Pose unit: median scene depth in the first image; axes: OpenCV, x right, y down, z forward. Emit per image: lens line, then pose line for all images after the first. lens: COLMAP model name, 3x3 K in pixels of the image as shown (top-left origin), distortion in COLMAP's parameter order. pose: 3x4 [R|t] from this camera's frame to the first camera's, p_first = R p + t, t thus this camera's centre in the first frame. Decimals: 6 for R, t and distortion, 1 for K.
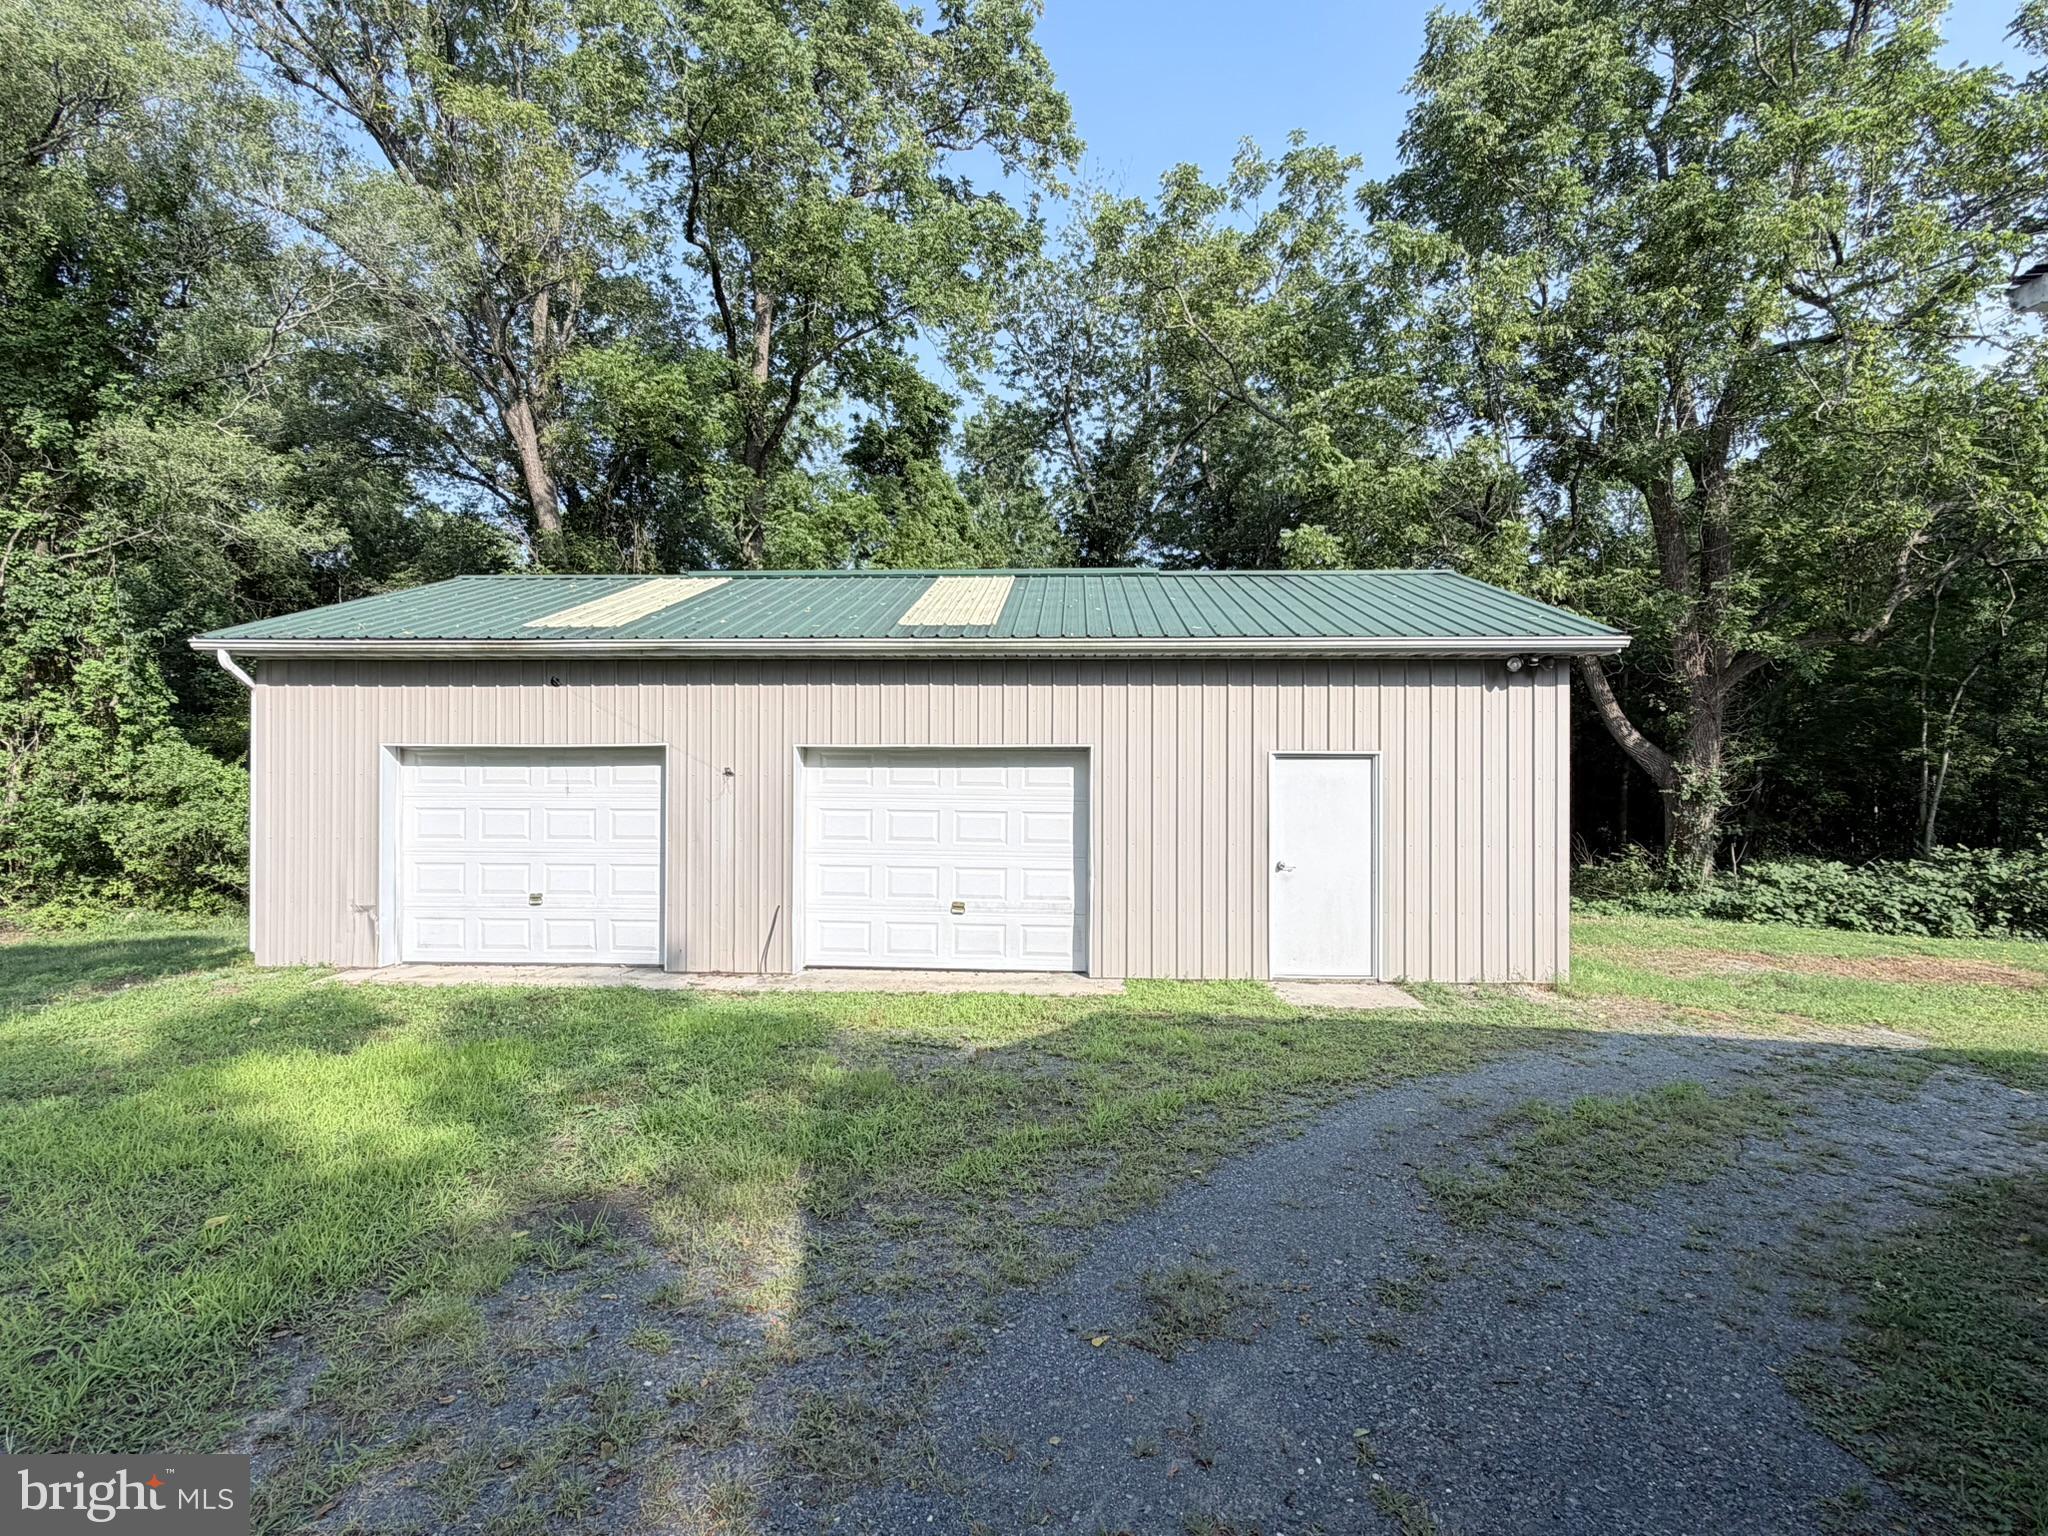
lens RADIAL K [[1005.5, 0, 1021.7], [0, 1005.5, 777.4], [0, 0, 1]] dist [0.001172, -0.000089]
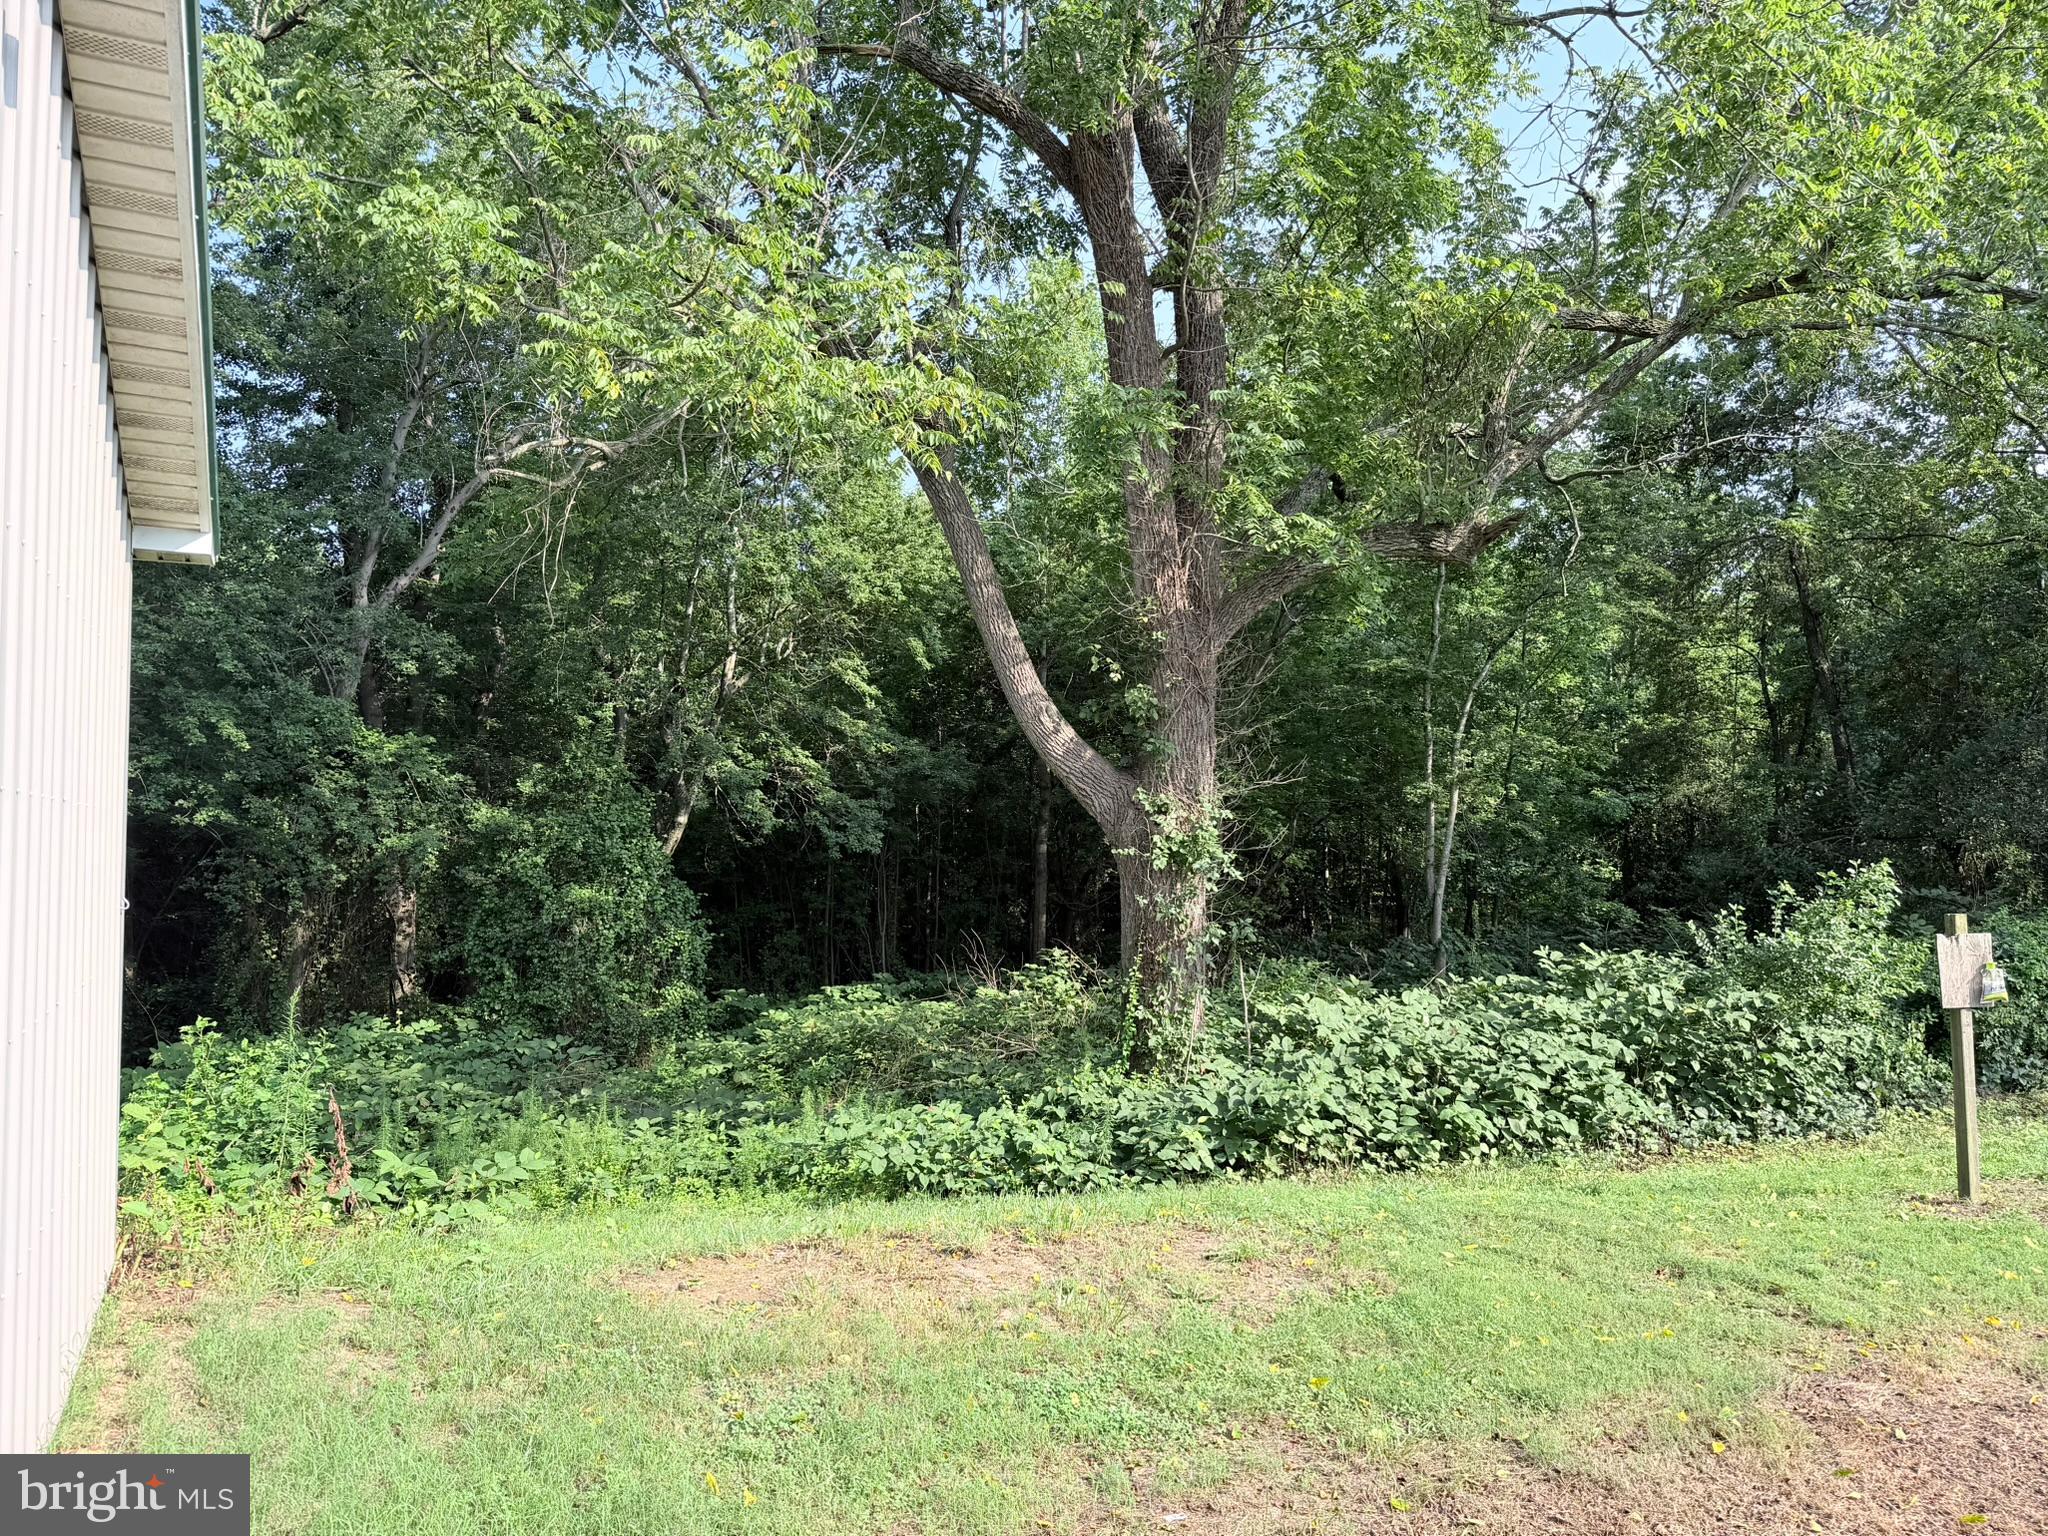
lens RADIAL K [[1438.2, 0, 1023.4], [0, 1438.2, 766.9], [0, 0, 1]] dist [0.000148, -0.001023]
pose [[0.863764, 0.018879, 0.503543, 0.265049], [0.006552, 0.998793, -0.048687, 0.006840], [-0.503854, 0.045353, 0.862597, 0.448796]]
